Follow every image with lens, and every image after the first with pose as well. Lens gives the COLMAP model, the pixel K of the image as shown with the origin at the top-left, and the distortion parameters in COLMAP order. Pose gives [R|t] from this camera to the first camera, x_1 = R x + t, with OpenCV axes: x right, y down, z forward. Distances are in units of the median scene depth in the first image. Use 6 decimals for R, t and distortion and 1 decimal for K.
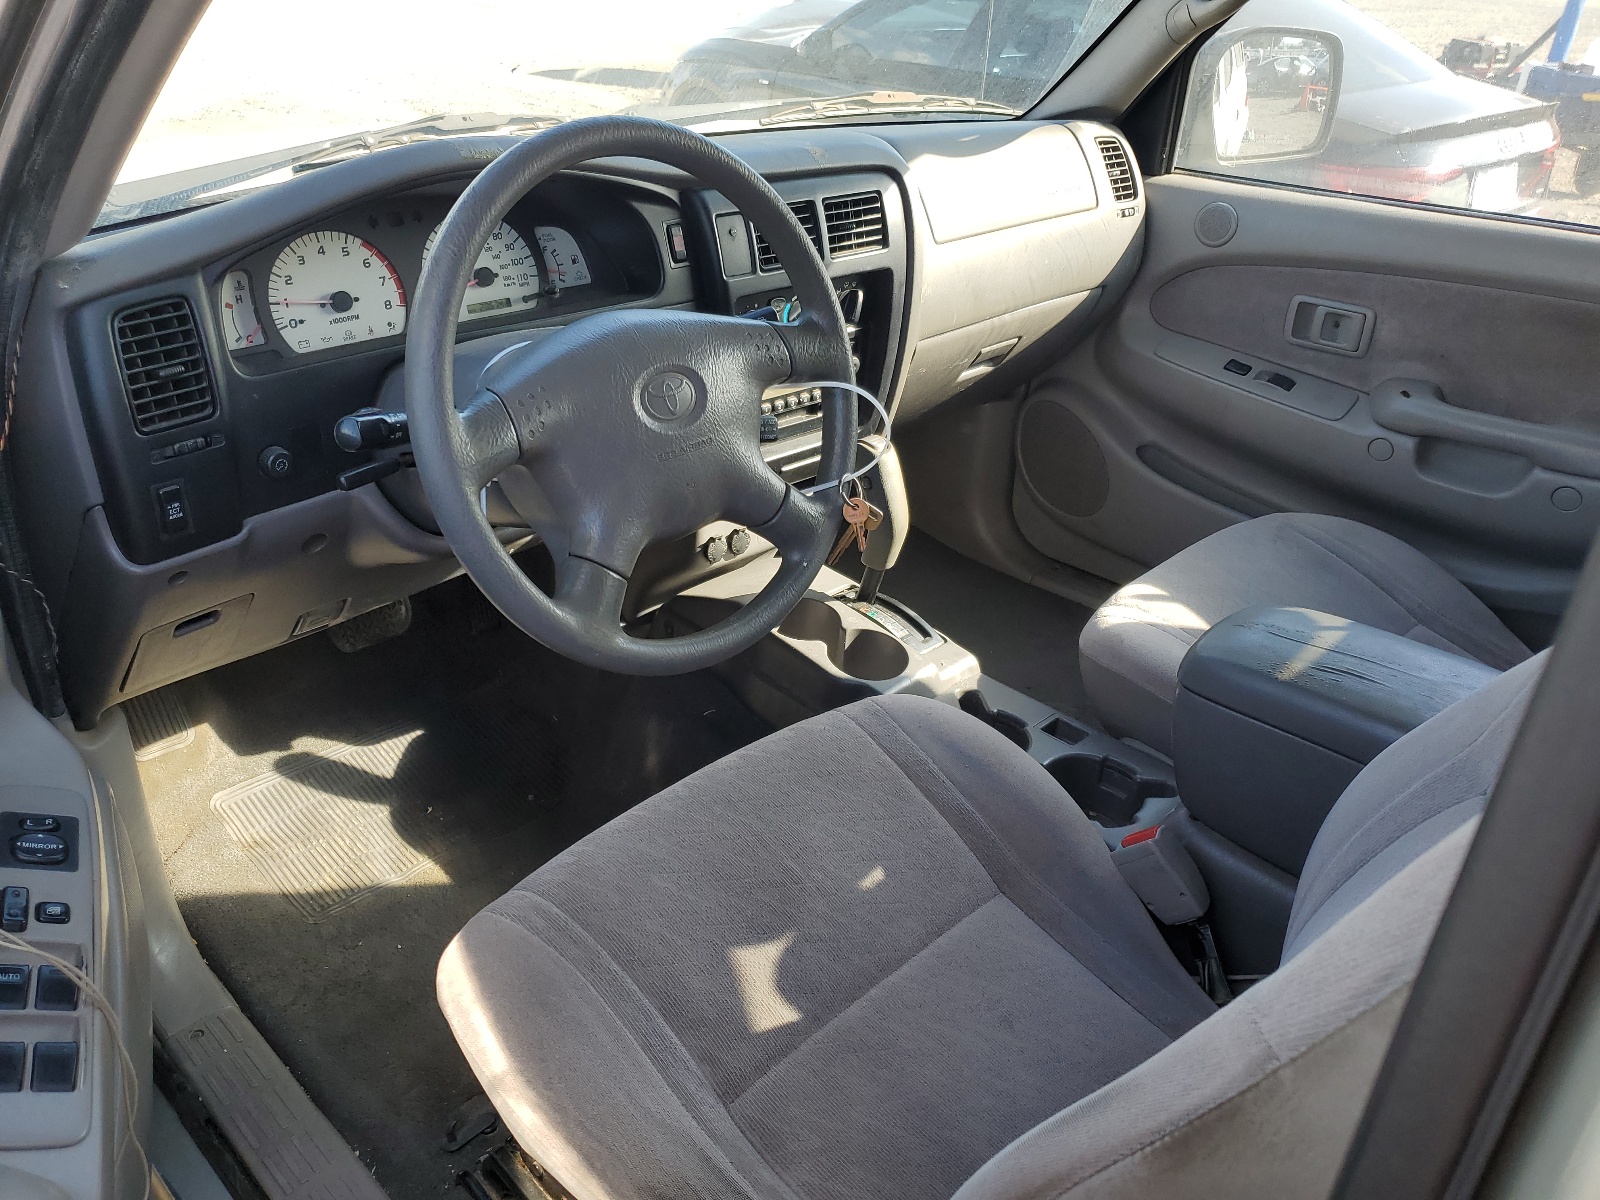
lens RADIAL K [[1156.1, 0, 800.0], [0, 1156.1, 600.0], [0, 0, 1]] dist [-0.000463, -0.000484]
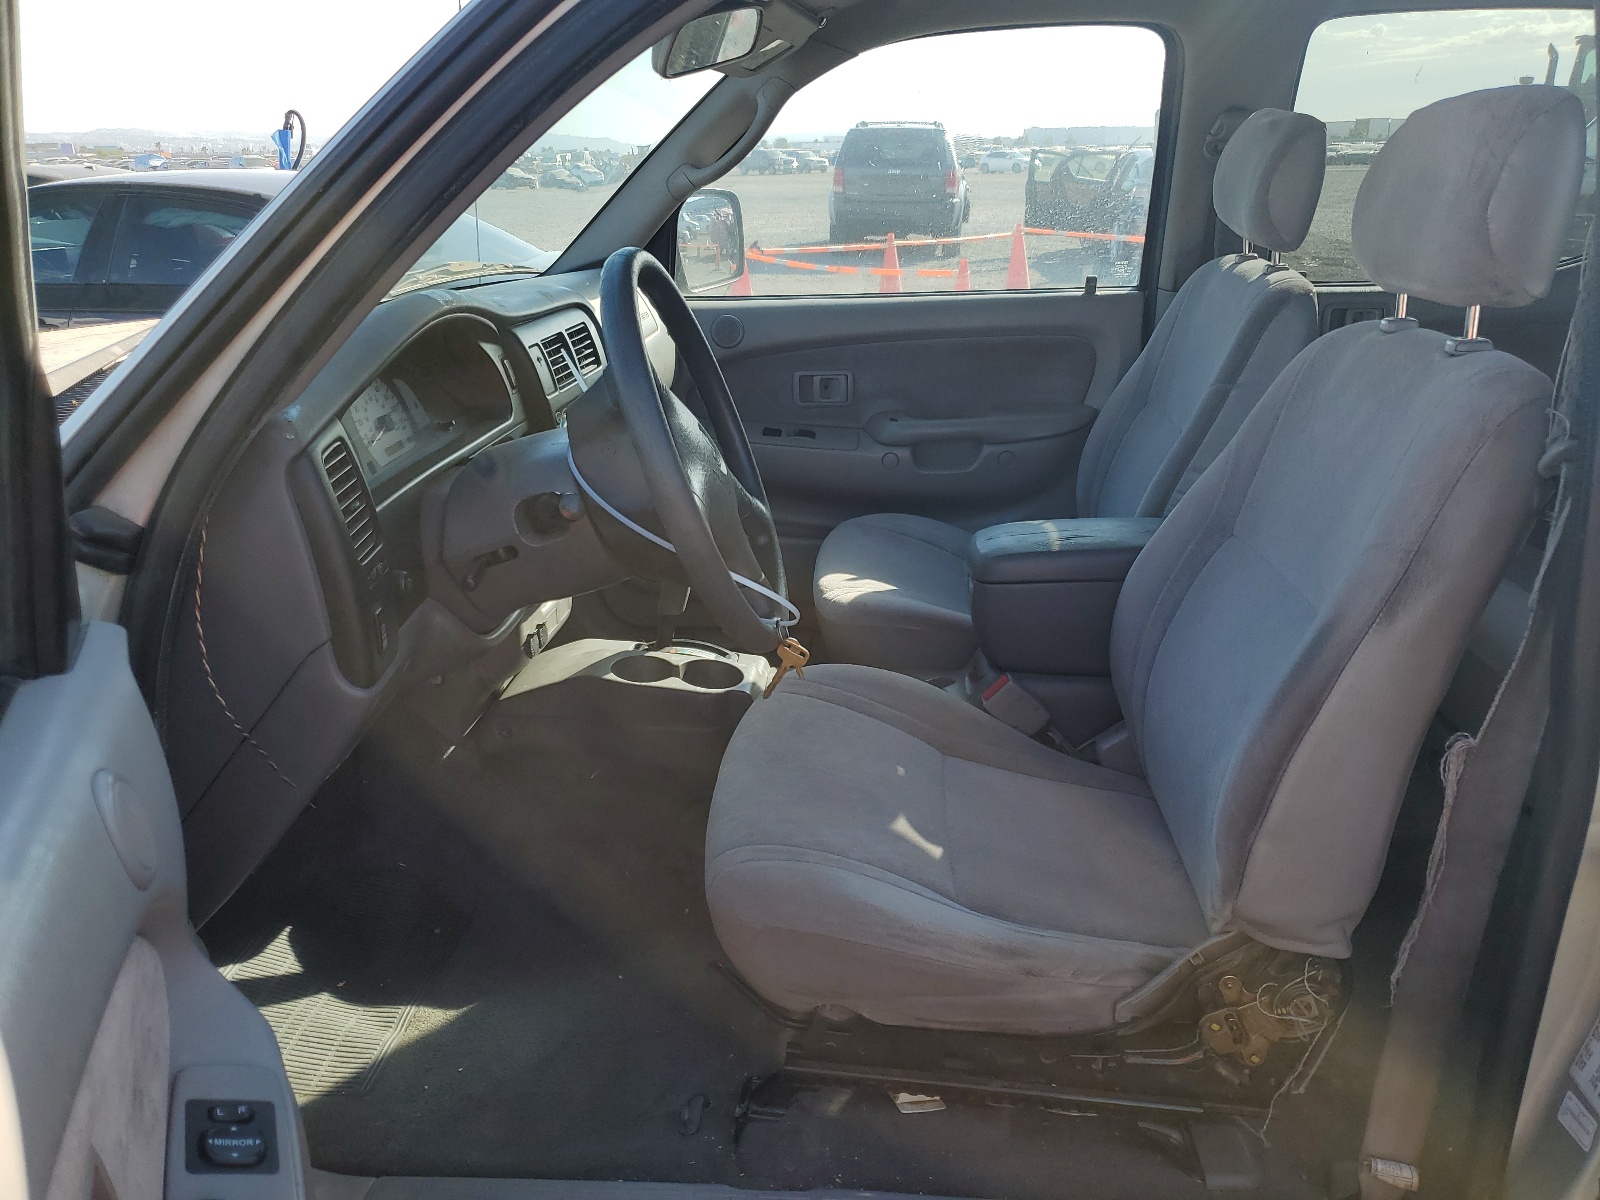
lens RADIAL K [[1156.1, 0, 800.0], [0, 1156.1, 600.0], [0, 0, 1]] dist [-0.000463, -0.000484]
pose [[0.750349, -0.260724, 0.607453, -0.530568], [0.346809, 0.937576, -0.025976, 0.033452], [-0.562761, 0.230161, 0.793931, -0.044199]]
